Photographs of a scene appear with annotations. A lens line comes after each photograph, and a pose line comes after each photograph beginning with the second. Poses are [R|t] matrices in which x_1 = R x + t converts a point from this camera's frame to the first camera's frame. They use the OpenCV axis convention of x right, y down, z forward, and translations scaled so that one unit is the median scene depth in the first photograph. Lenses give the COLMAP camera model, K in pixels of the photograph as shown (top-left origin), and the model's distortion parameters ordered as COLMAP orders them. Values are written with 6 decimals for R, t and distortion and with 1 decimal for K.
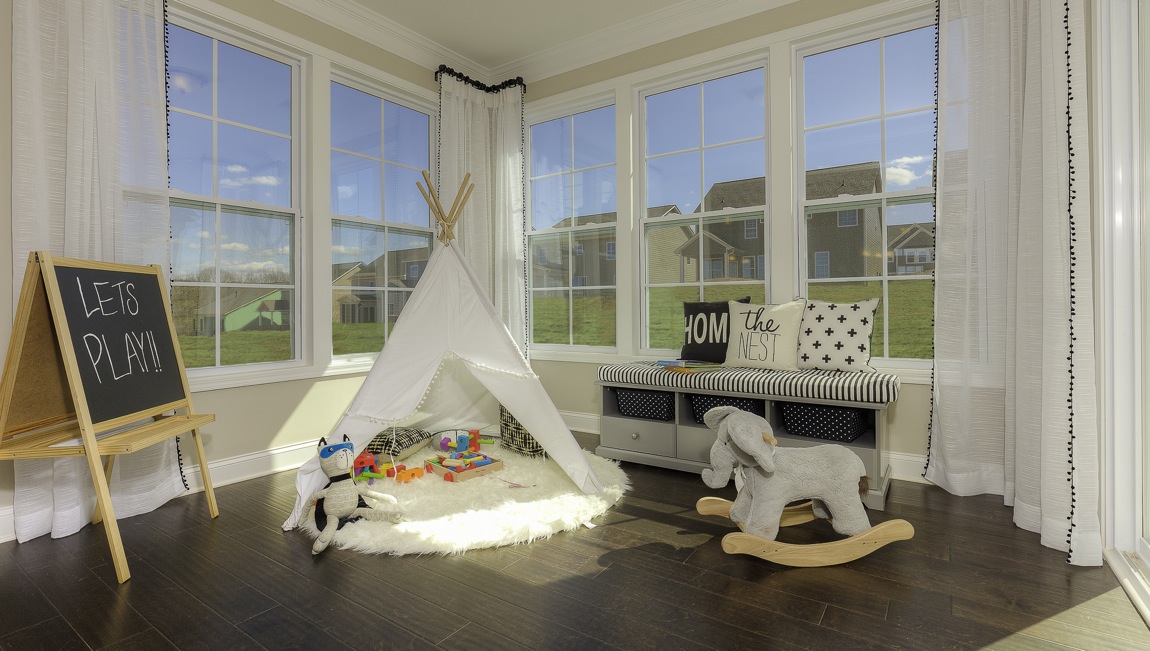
lens RADIAL K [[530.5, 0, 572.4], [0, 530.5, 303.4], [0, 0, 1]] dist [0.001126, 0.000450]
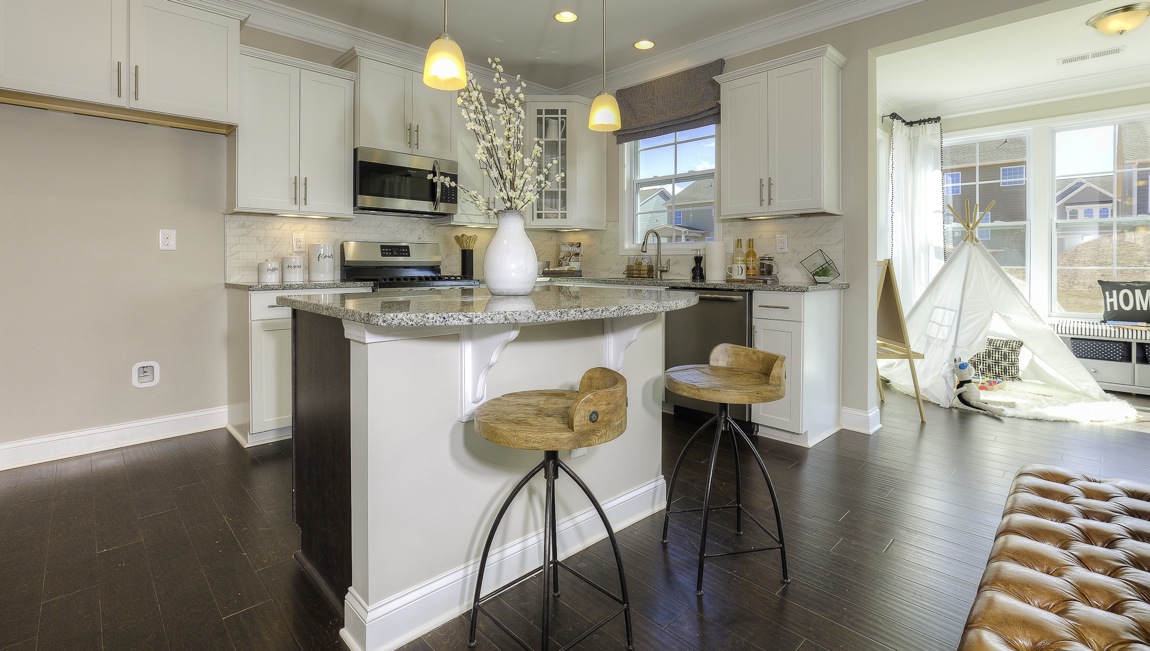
lens RADIAL K [[514.6, 0, 576.6], [0, 514.6, 266.2], [0, 0, 1]] dist [-0.011454, 0.000741]
pose [[0.980530, 0.013627, -0.195896, -1.040779], [-0.011793, 0.999875, 0.010524, -0.044761], [0.196015, -0.008008, 0.980568, -0.700681]]
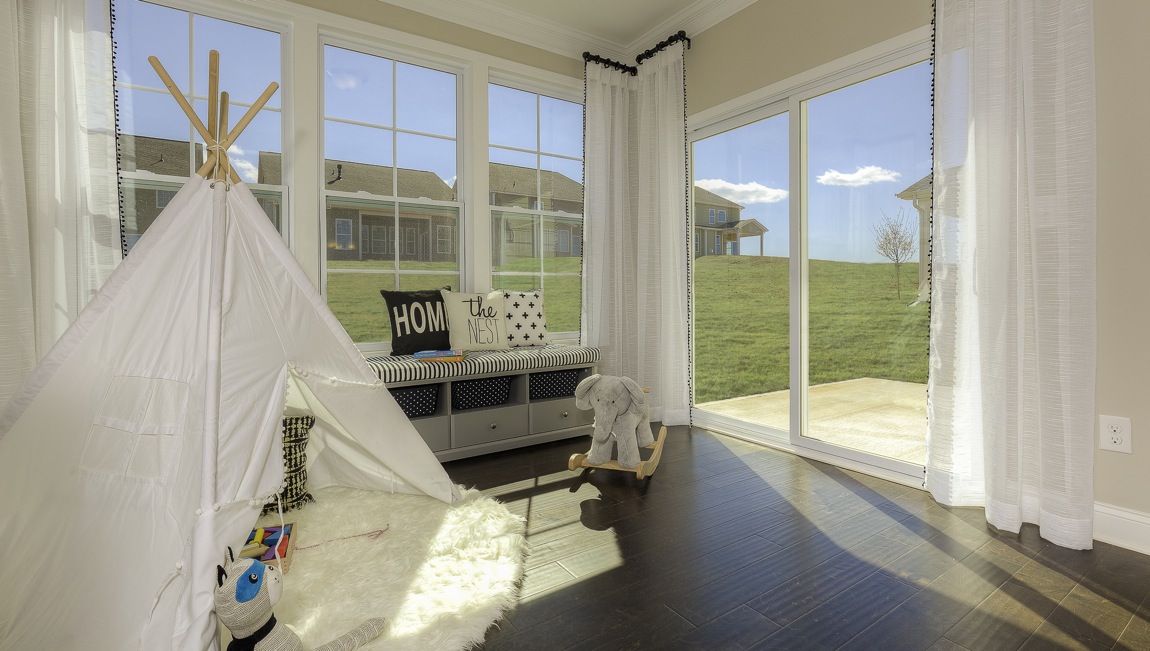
lens RADIAL K [[524.2, 0, 589.6], [0, 524.2, 294.9], [0, 0, 1]] dist [-0.004122, -0.000254]
pose [[0.365368, 0.002510, 0.930860, -0.591593], [-0.002229, 0.999996, -0.001821, 0.006762], [-0.930860, -0.001410, 0.365372, 0.390430]]
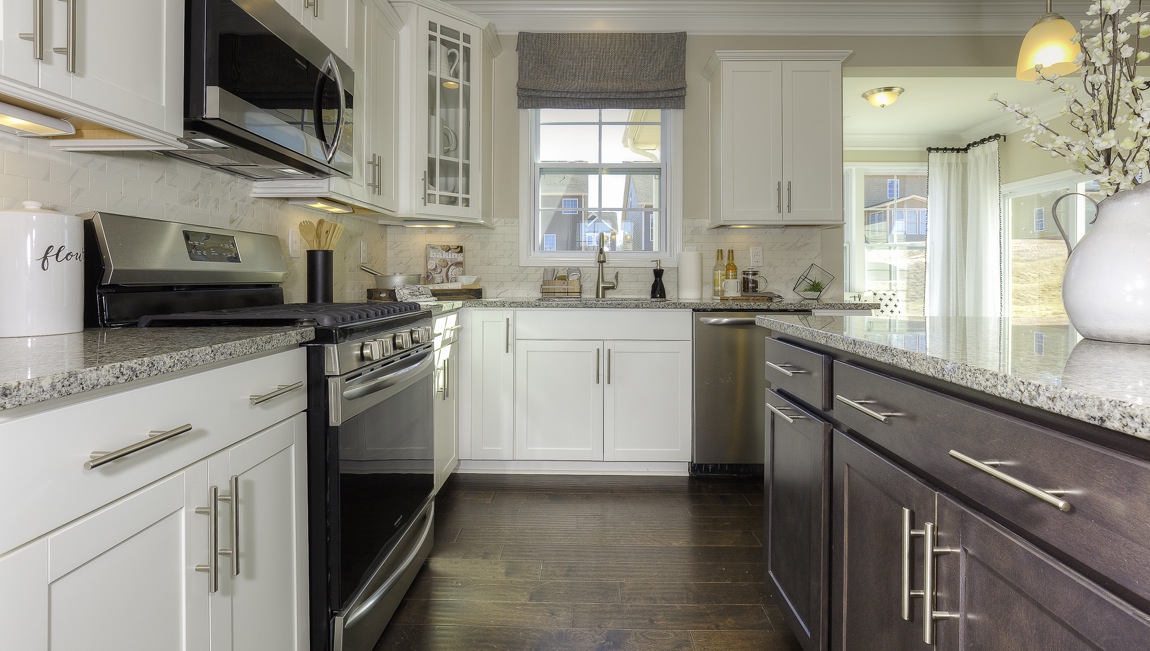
lens RADIAL K [[536.2, 0, 575.2], [0, 536.2, 277.1], [0, 0, 1]] dist [-0.015544, -0.000043]
pose [[0.838359, 0.013824, 0.544943, -1.761210], [-0.013524, 0.999898, -0.004560, -0.036026], [-0.544950, -0.003547, 0.838461, -0.156712]]
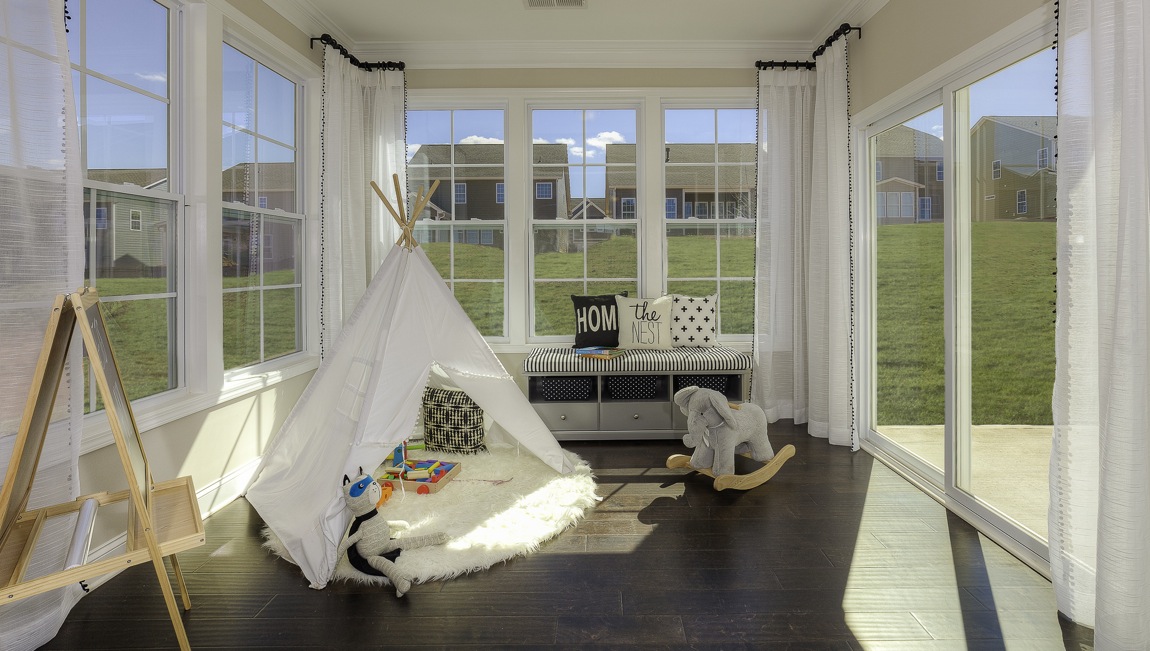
lens RADIAL K [[532.8, 0, 599.6], [0, 532.8, 264.0], [0, 0, 1]] dist [-0.011364, 0.000012]
pose [[0.823431, 0.004043, 0.567401, -0.473119], [-0.004191, 0.999991, -0.001043, -0.082410], [-0.567400, -0.001519, 0.823441, 0.004150]]
